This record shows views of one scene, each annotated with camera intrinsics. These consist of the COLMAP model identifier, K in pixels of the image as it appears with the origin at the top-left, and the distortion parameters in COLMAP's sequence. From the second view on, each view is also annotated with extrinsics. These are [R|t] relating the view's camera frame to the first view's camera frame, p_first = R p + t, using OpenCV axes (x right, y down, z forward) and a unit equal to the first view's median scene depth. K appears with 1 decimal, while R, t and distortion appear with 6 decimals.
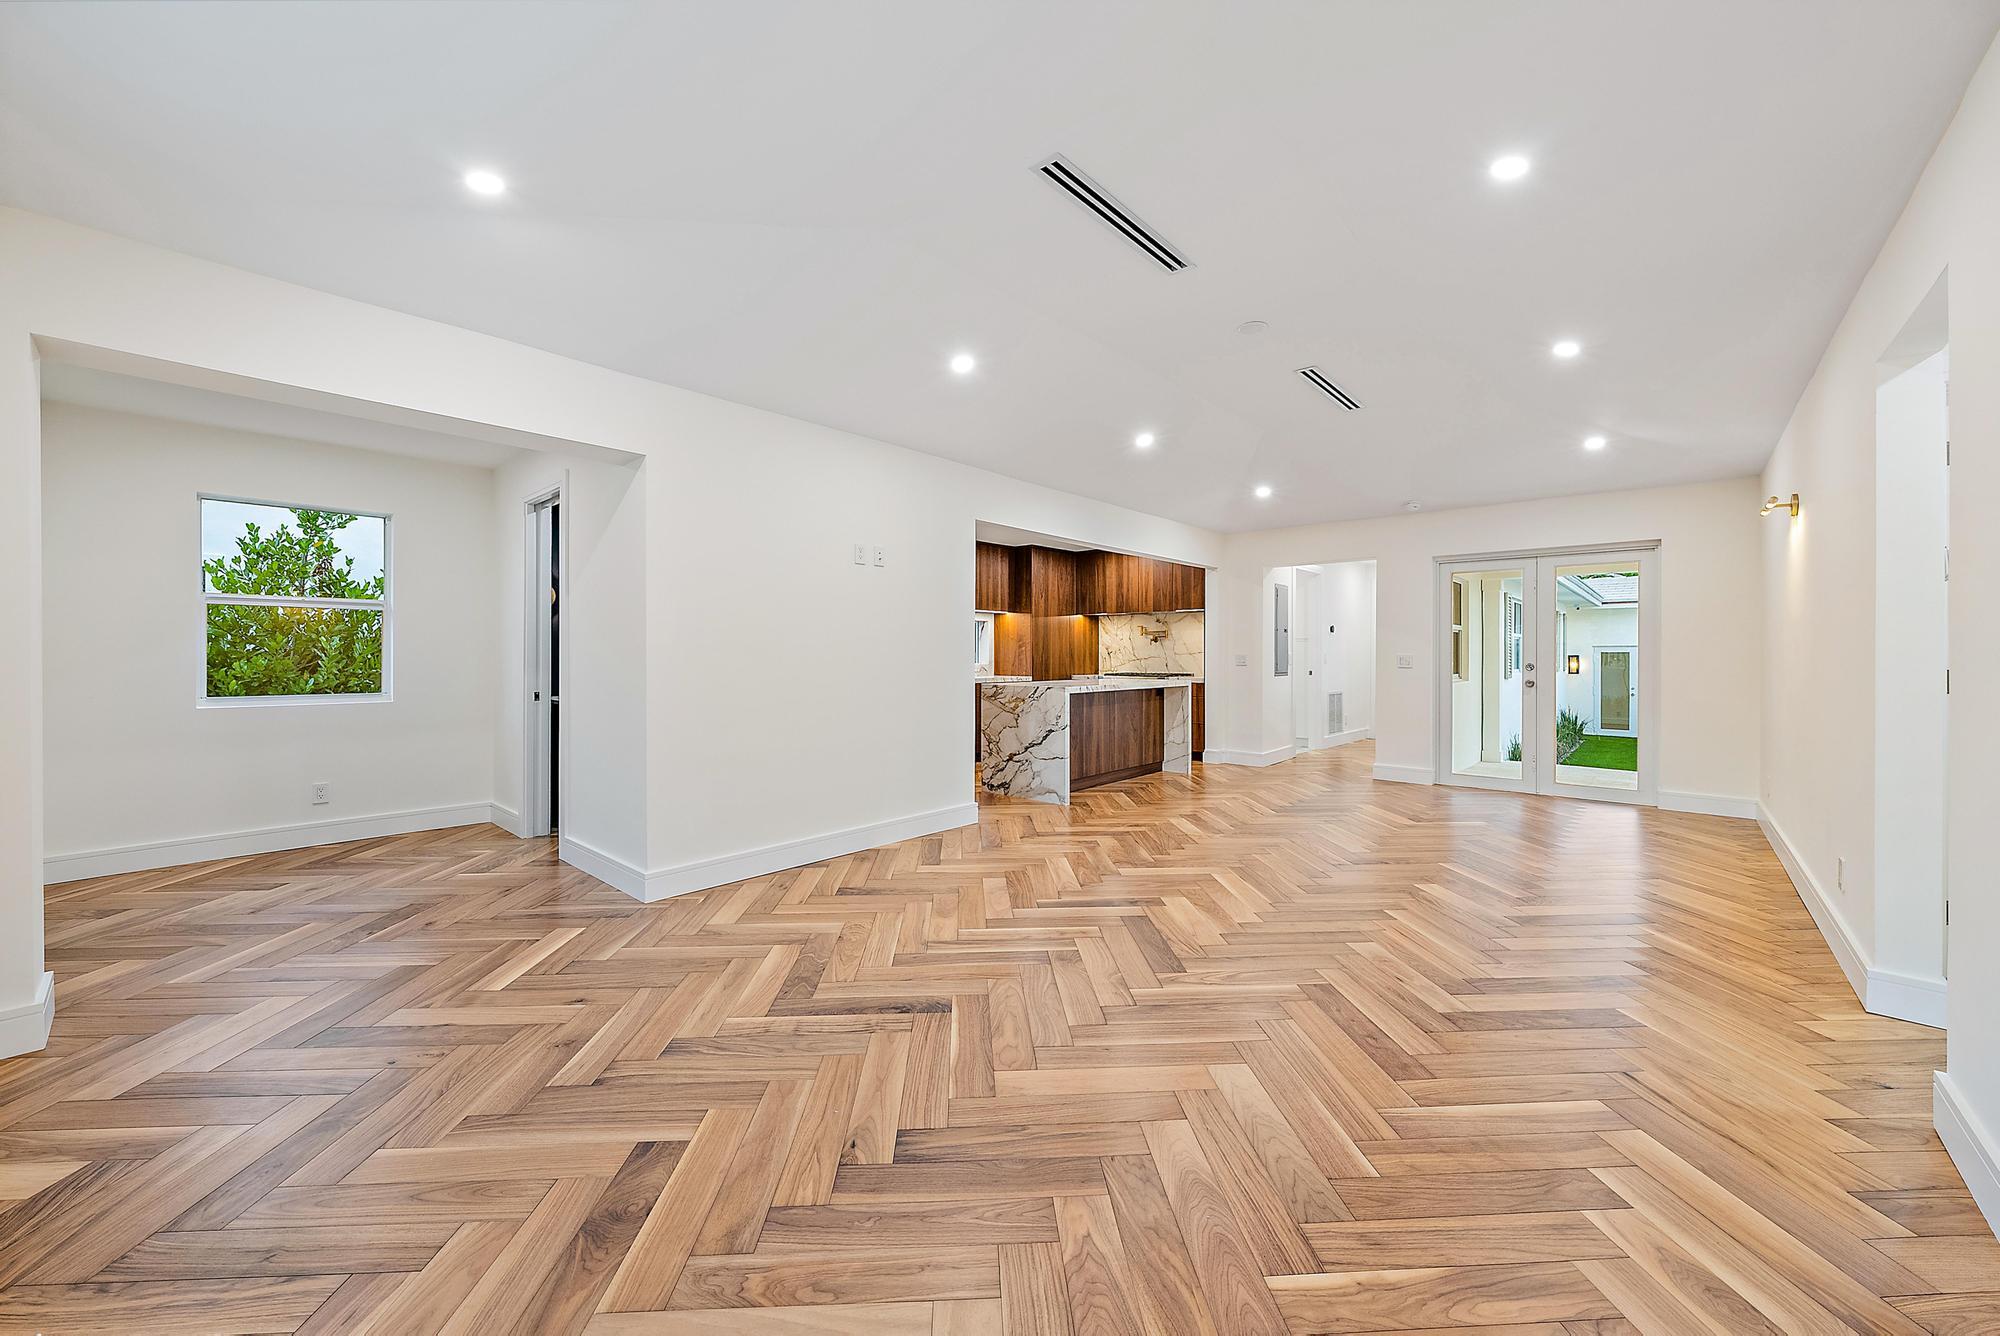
lens RADIAL K [[740.1, 0, 998.0], [0, 740.1, 656.8], [0, 0, 1]] dist [-0.003181, -0.000292]
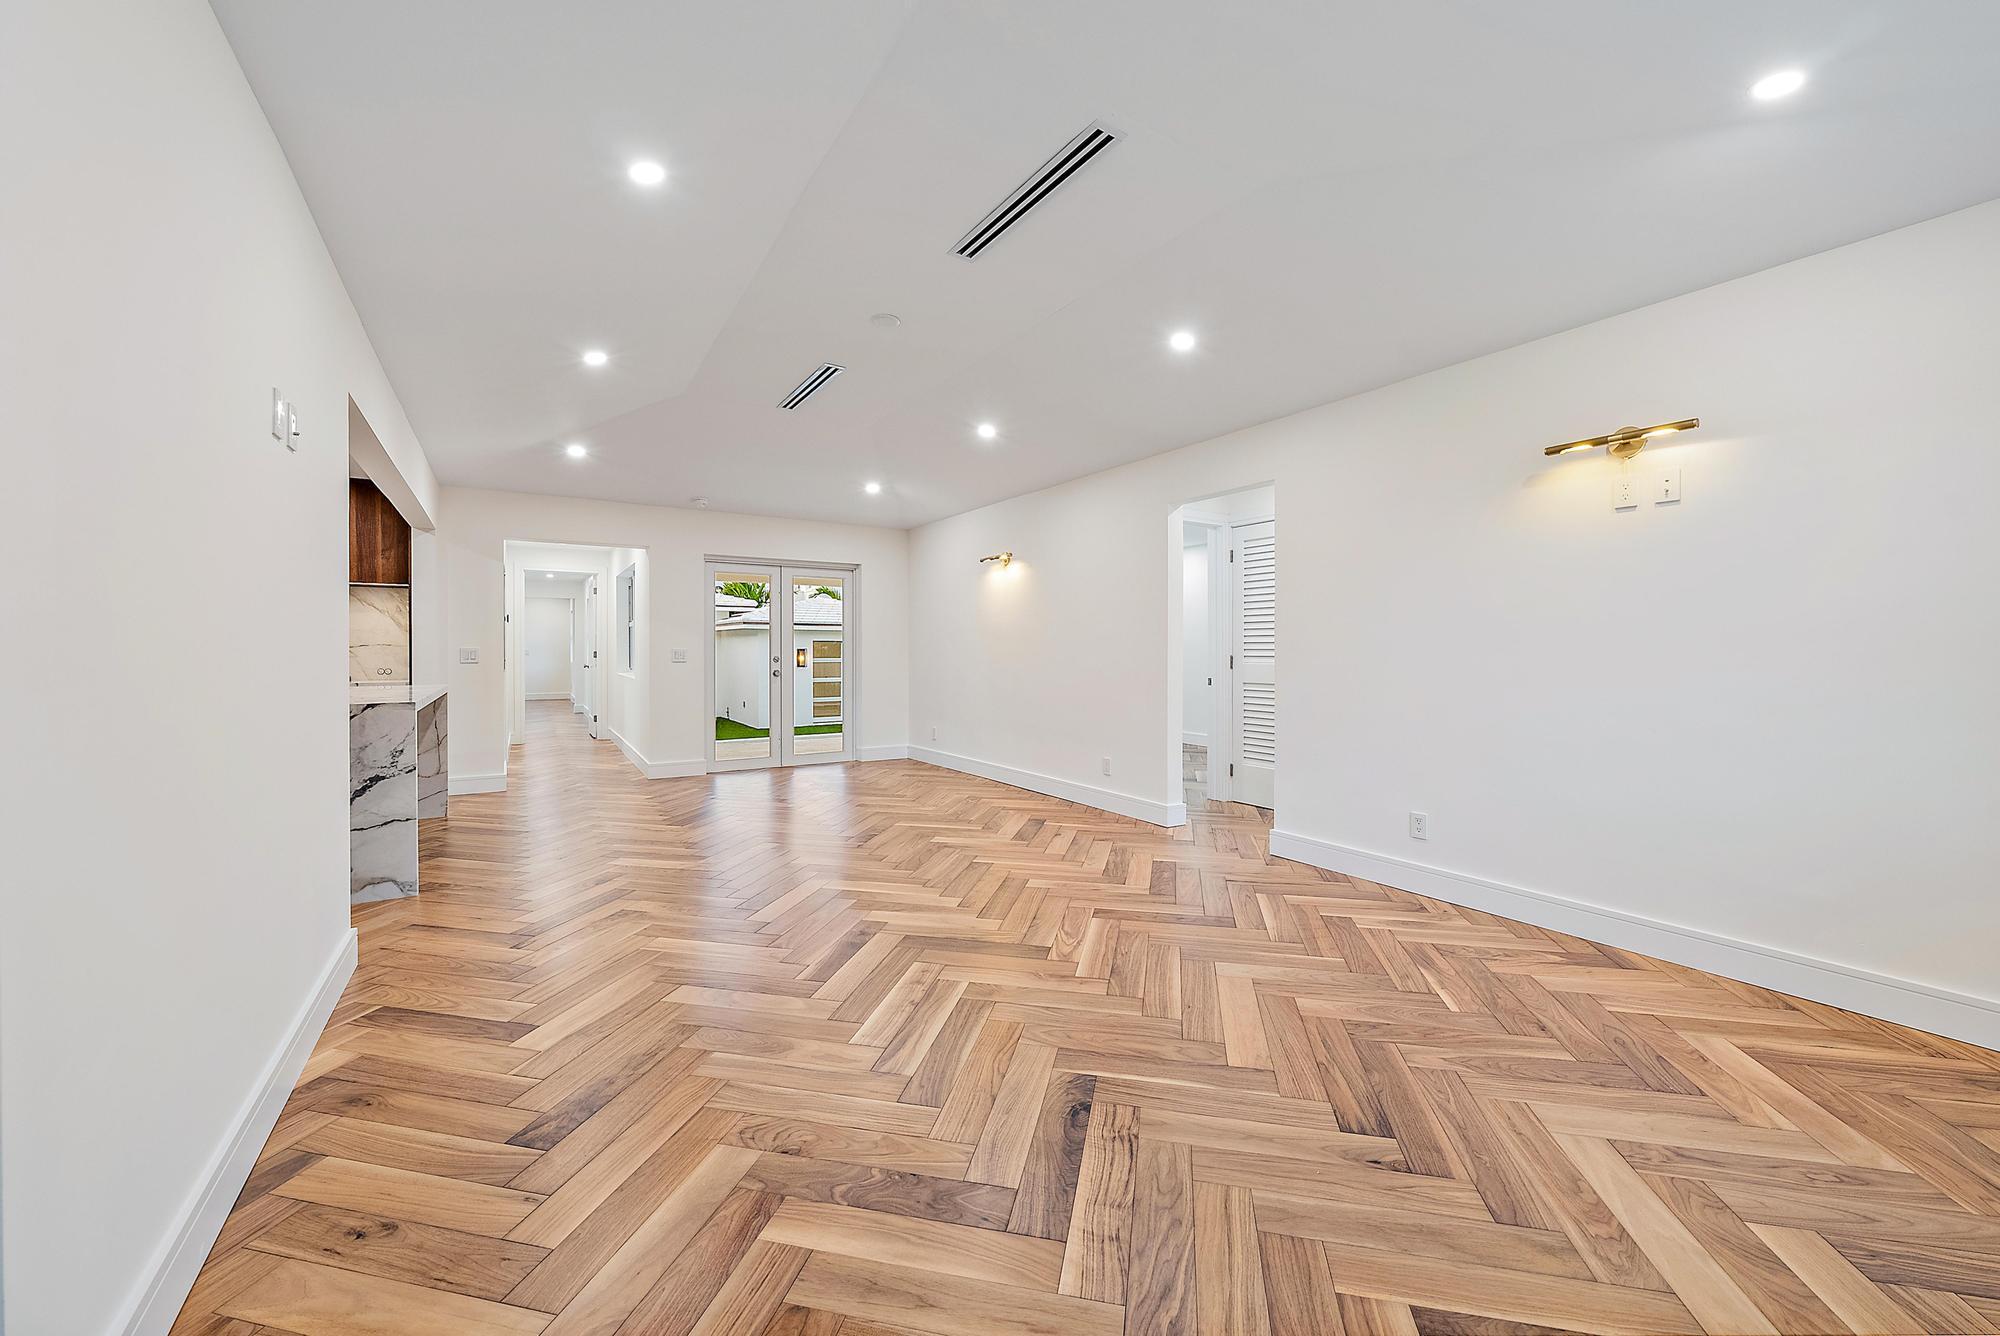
lens RADIAL K [[758.4, 0, 1009.5], [0, 758.4, 657.5], [0, 0, 1]] dist [-0.001943, -0.000125]
pose [[0.263348, -0.010387, 0.964645, -0.366263], [0.002309, 0.999946, 0.010137, -0.000707], [-0.964698, -0.000442, 0.263358, 0.348952]]
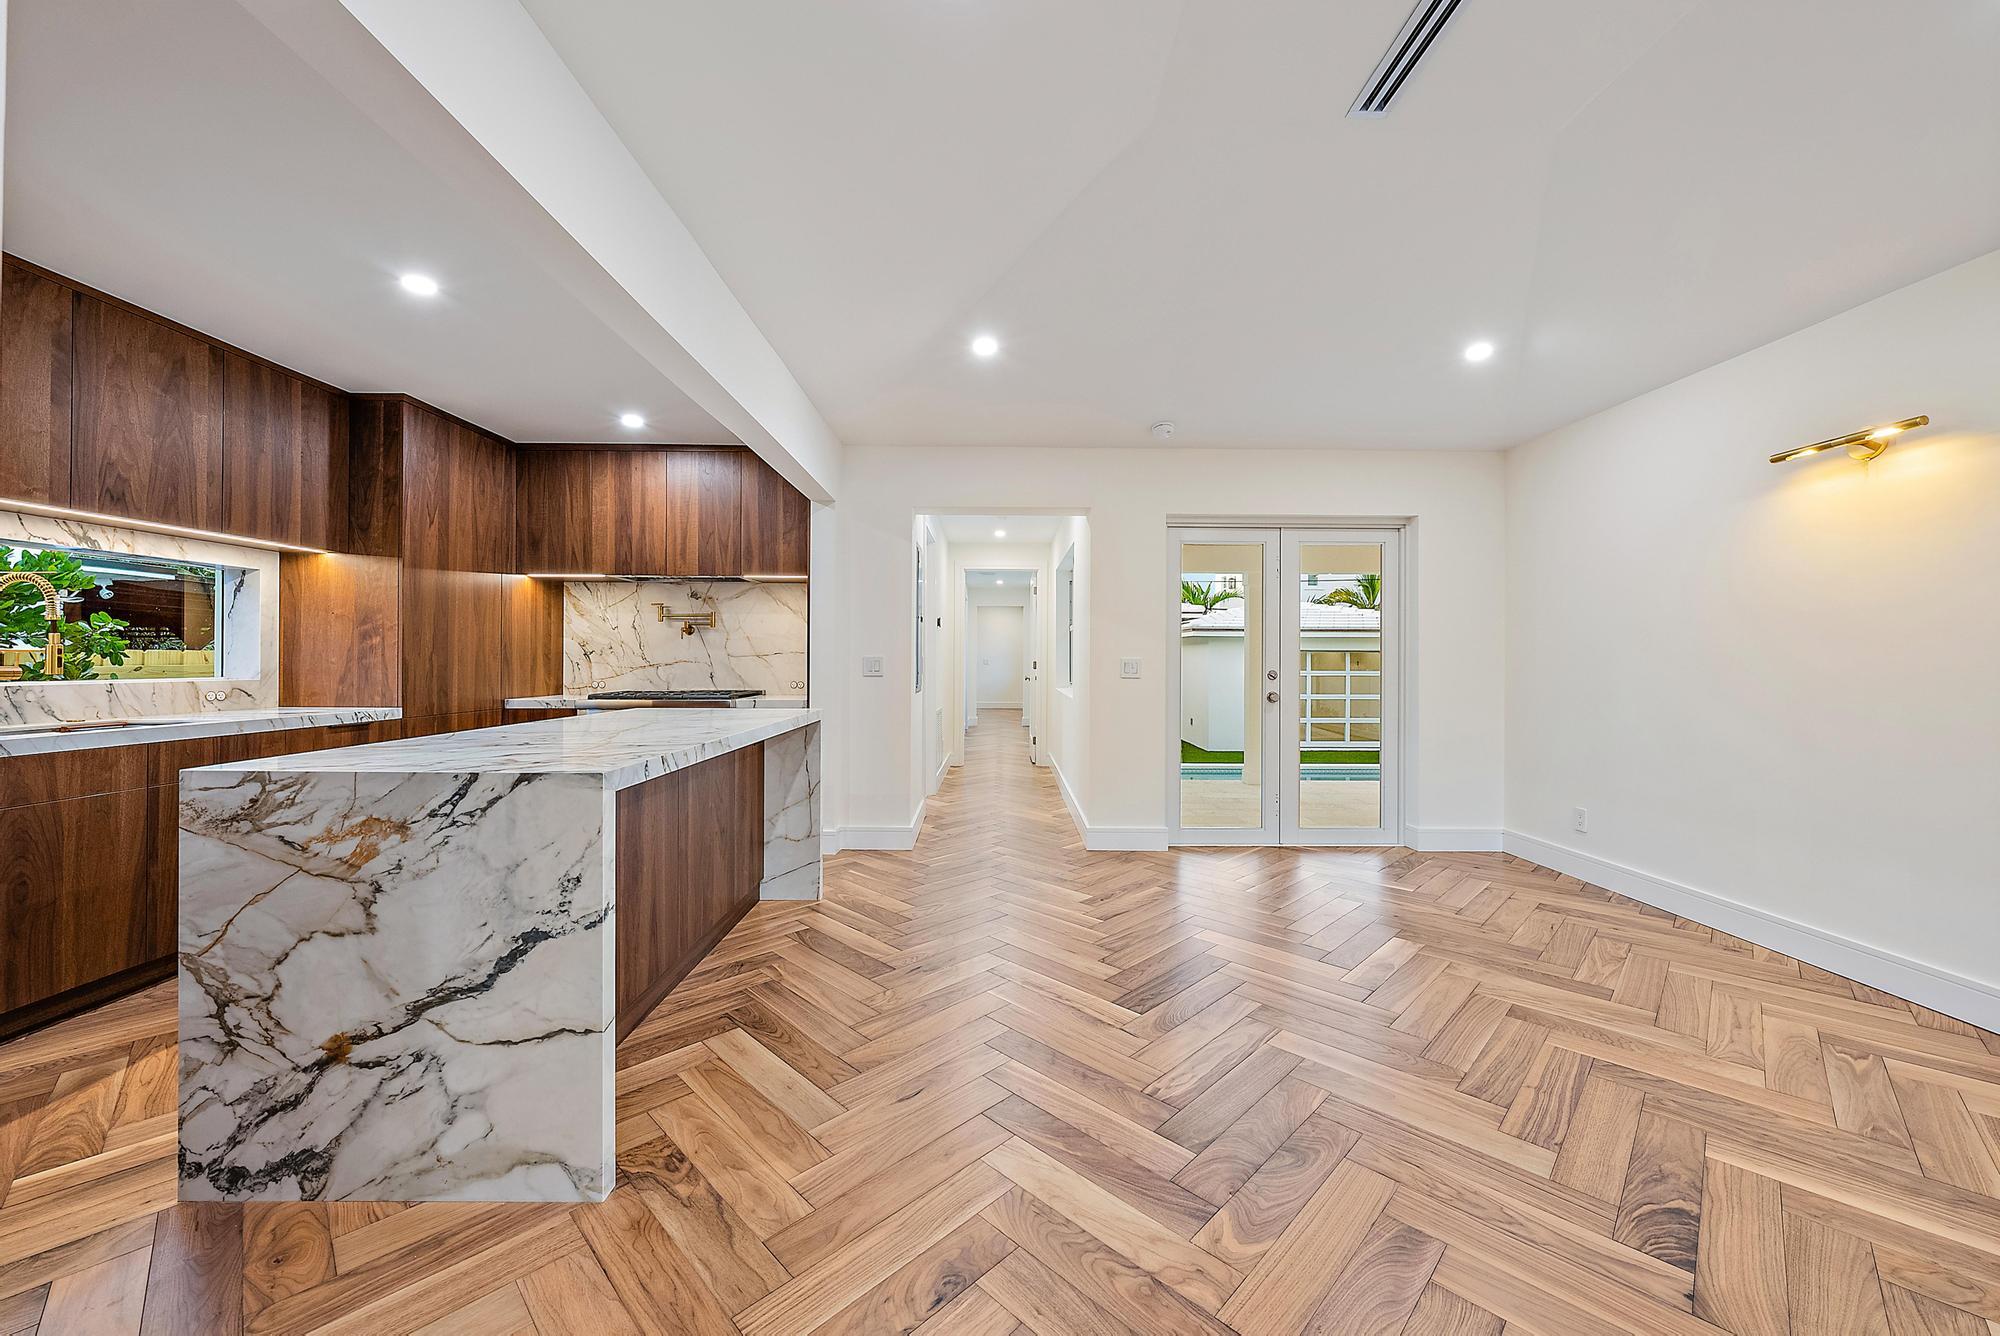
lens RADIAL K [[758.4, 0, 1011.3], [0, 758.4, 658.2], [0, 0, 1]] dist [-0.001943, -0.000125]
pose [[0.732784, 0.003681, 0.680451, 0.009852], [-0.001225, 0.999991, -0.004090, -0.000272], [-0.680460, 0.002164, 0.732782, 0.662480]]
